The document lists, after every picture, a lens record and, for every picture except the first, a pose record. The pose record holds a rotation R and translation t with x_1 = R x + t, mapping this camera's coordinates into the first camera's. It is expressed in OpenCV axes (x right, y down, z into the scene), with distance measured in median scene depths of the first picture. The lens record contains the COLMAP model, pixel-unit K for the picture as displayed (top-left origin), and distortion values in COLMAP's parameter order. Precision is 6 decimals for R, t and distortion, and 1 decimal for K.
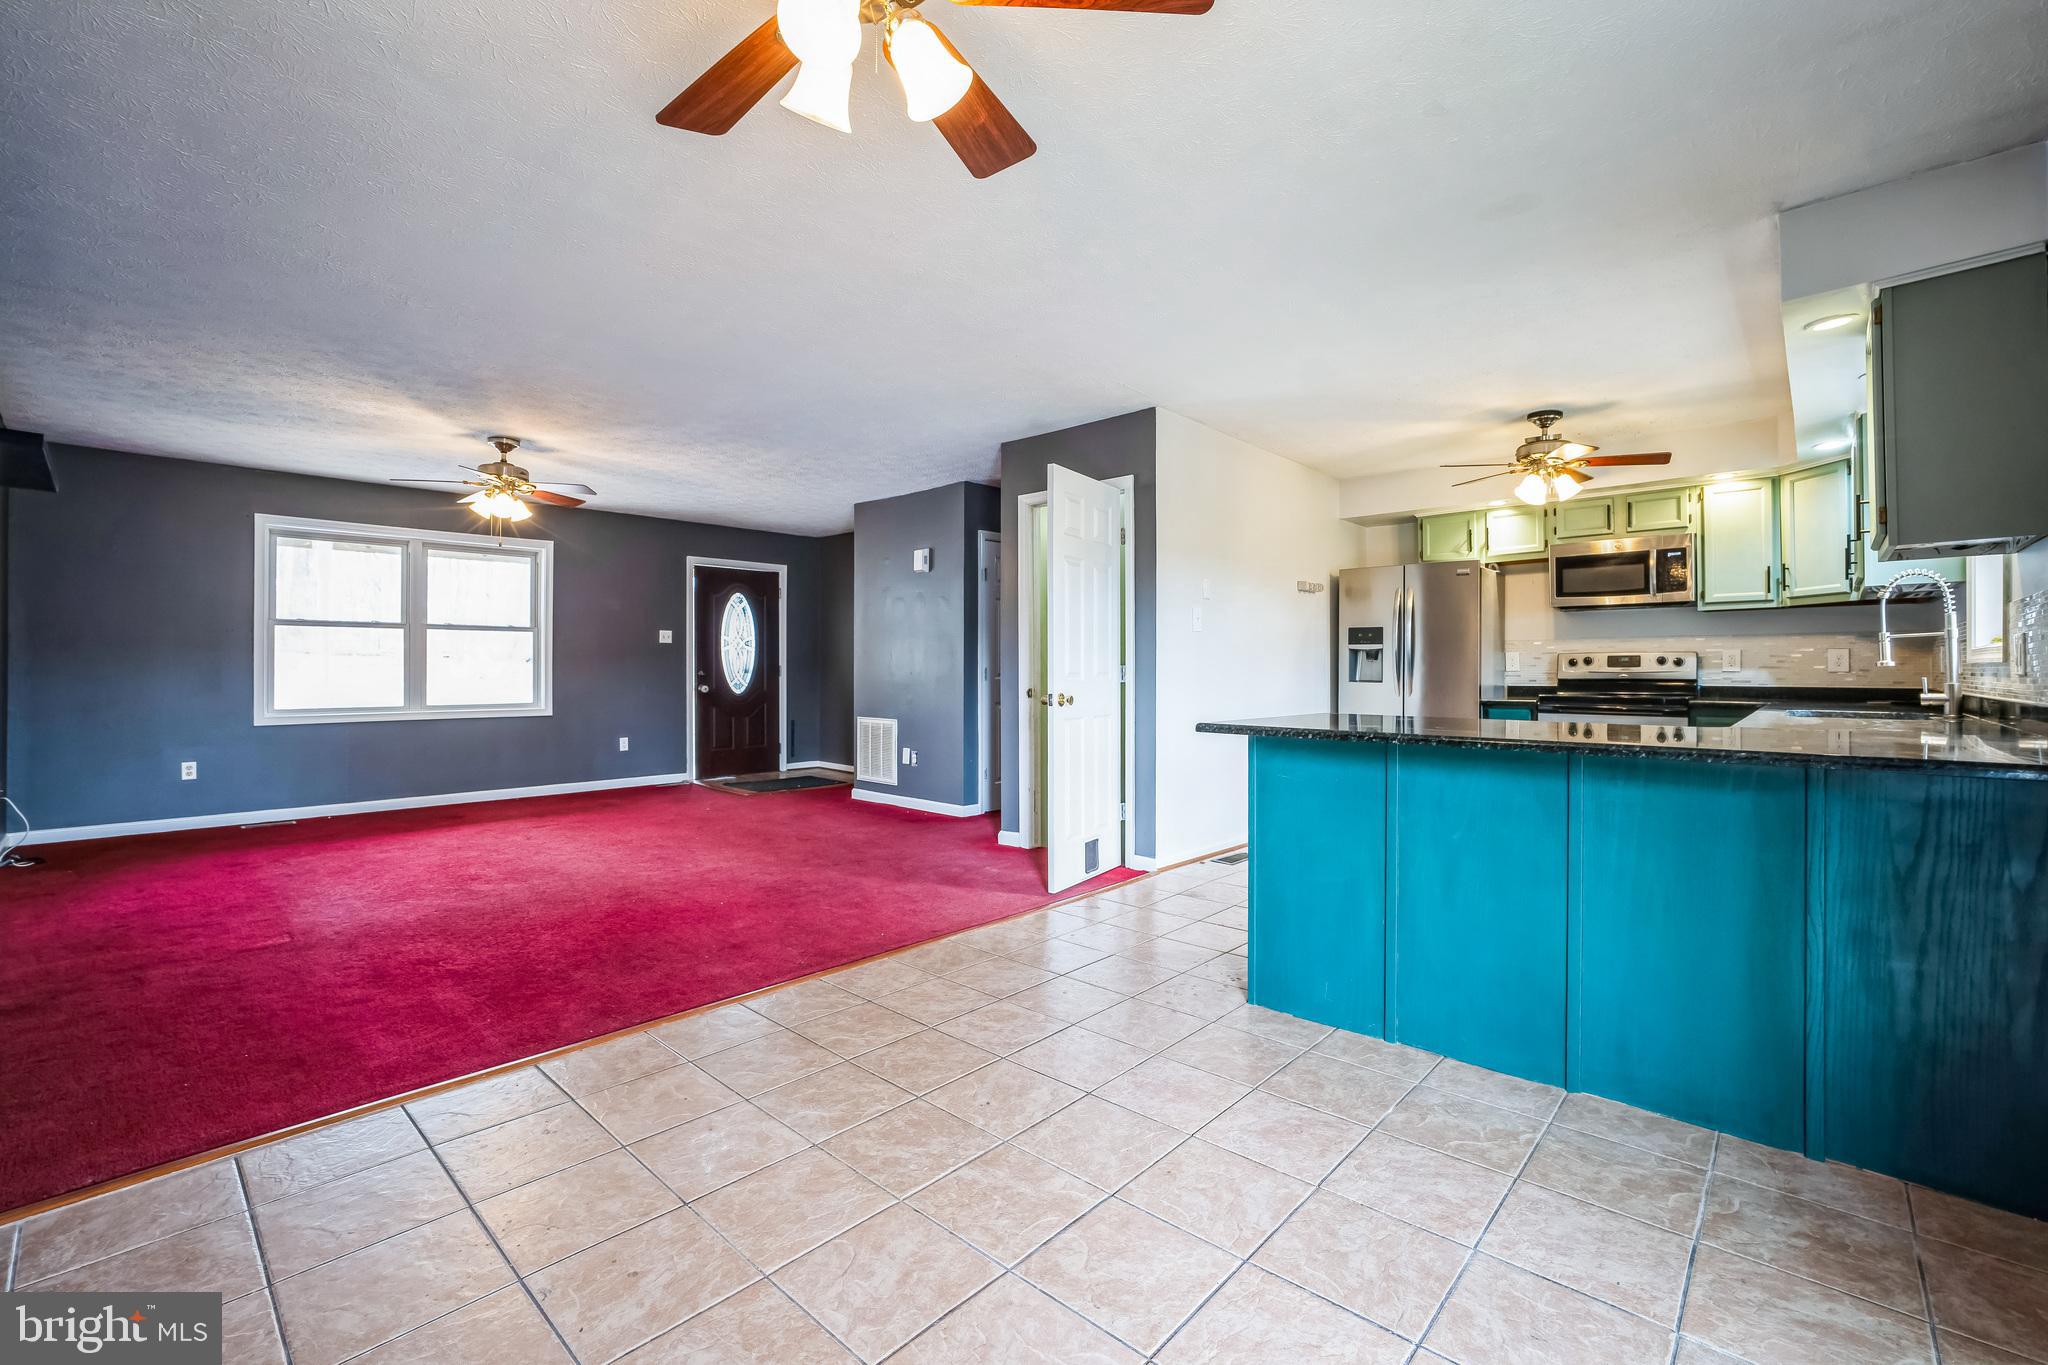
lens RADIAL K [[879.5, 0, 1015.6], [0, 879.5, 673.4], [0, 0, 1]] dist [-0.002927, -0.000082]
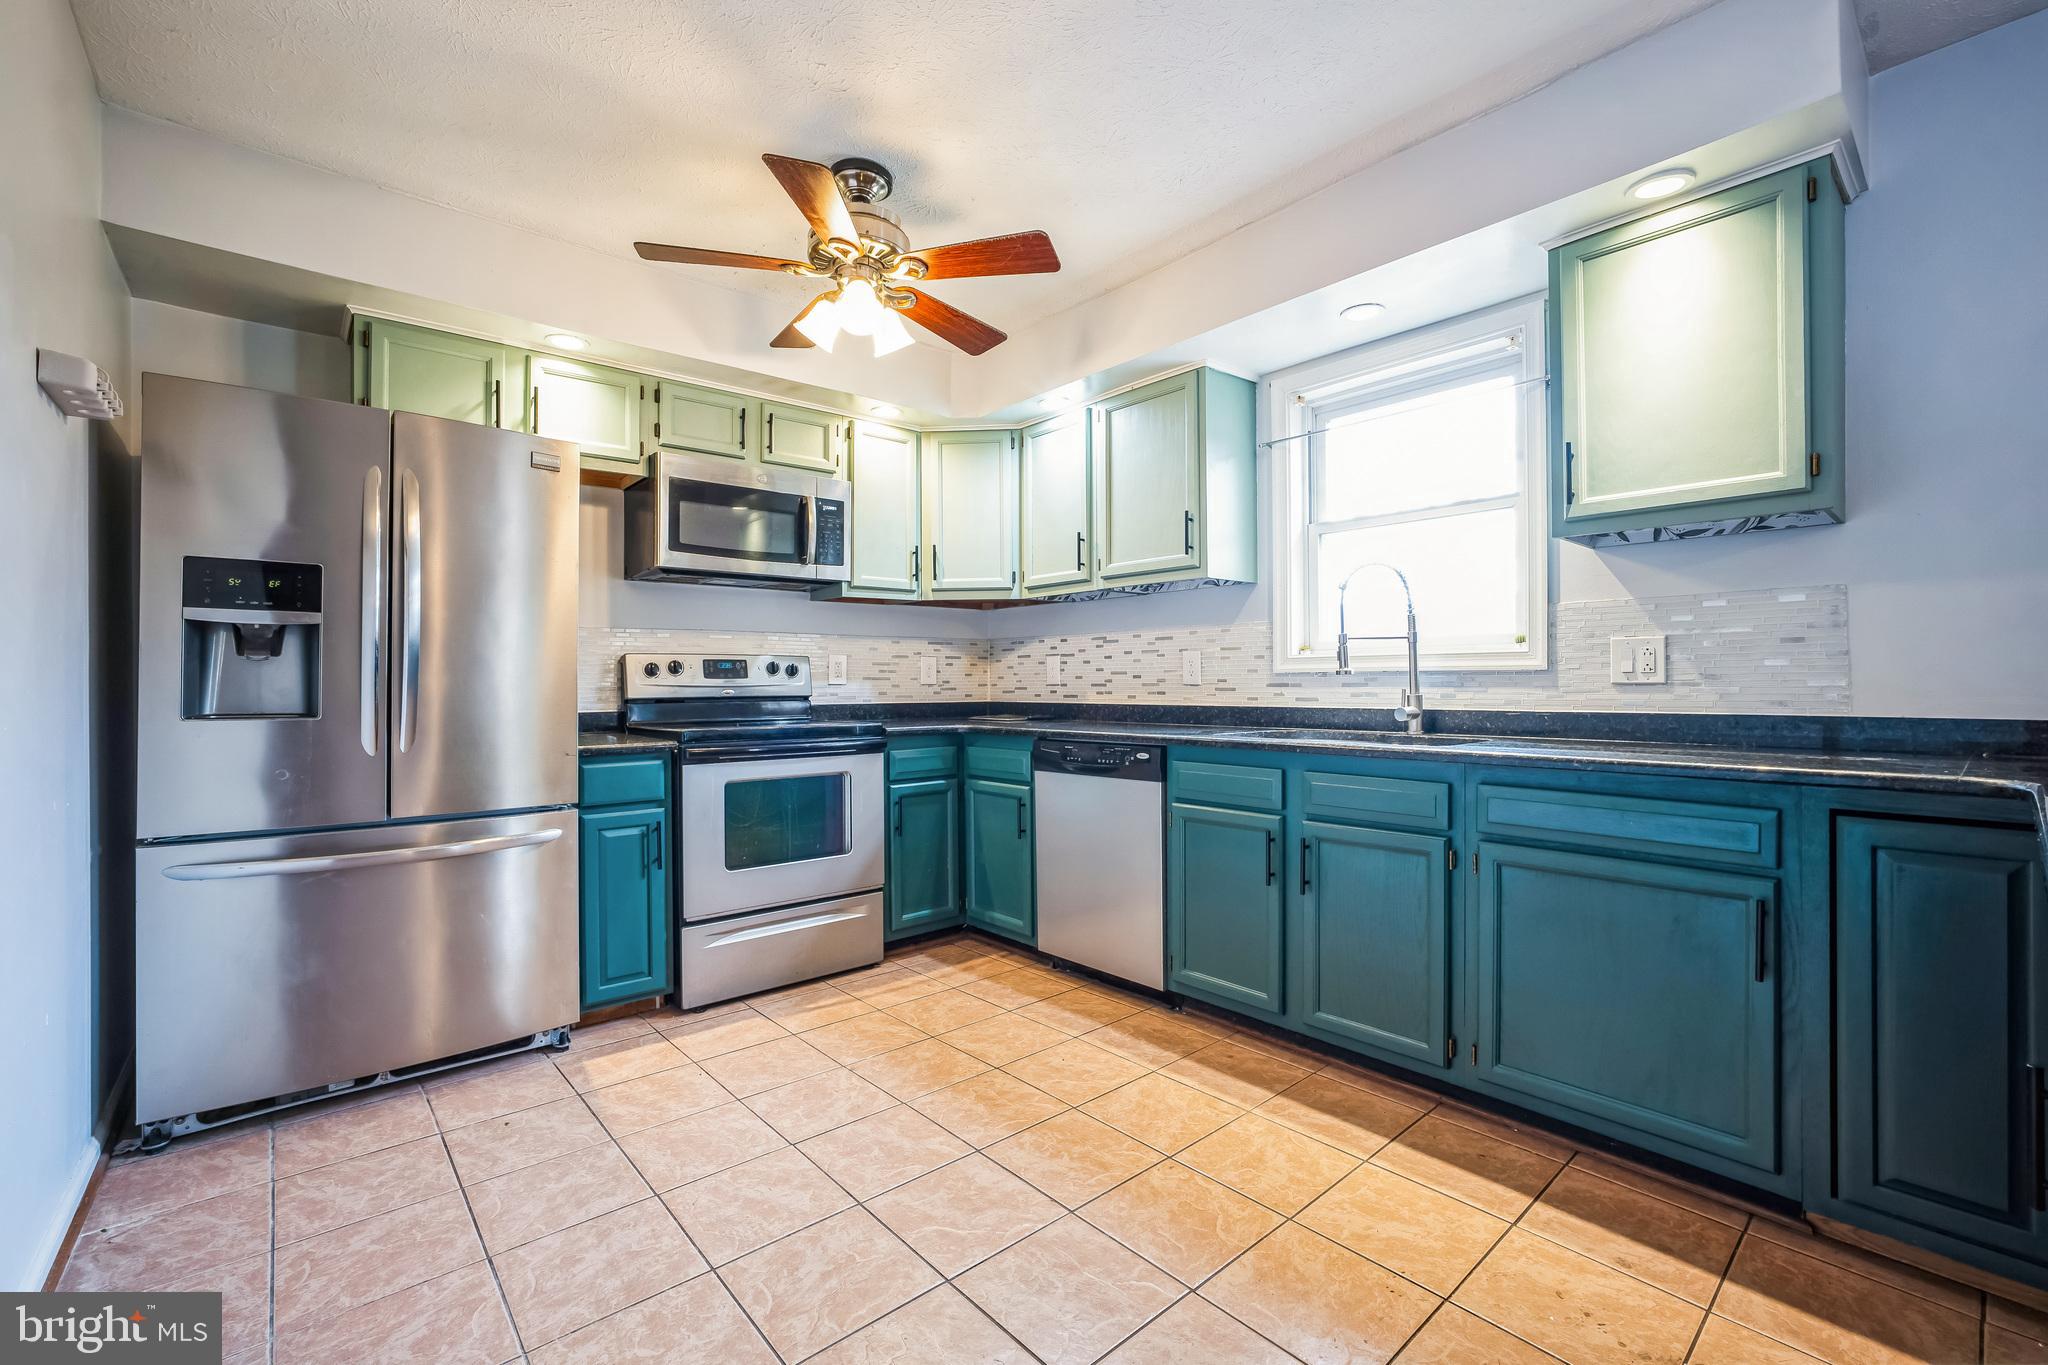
lens RADIAL K [[879.5, 0, 1014.4], [0, 879.5, 680.4], [0, 0, 1]] dist [-0.002927, -0.000082]
pose [[0.116599, 0.003359, 0.993173, 0.096517], [0.006601, 0.999970, -0.004157, -0.001511], [-0.993157, 0.007041, 0.116574, 0.731361]]
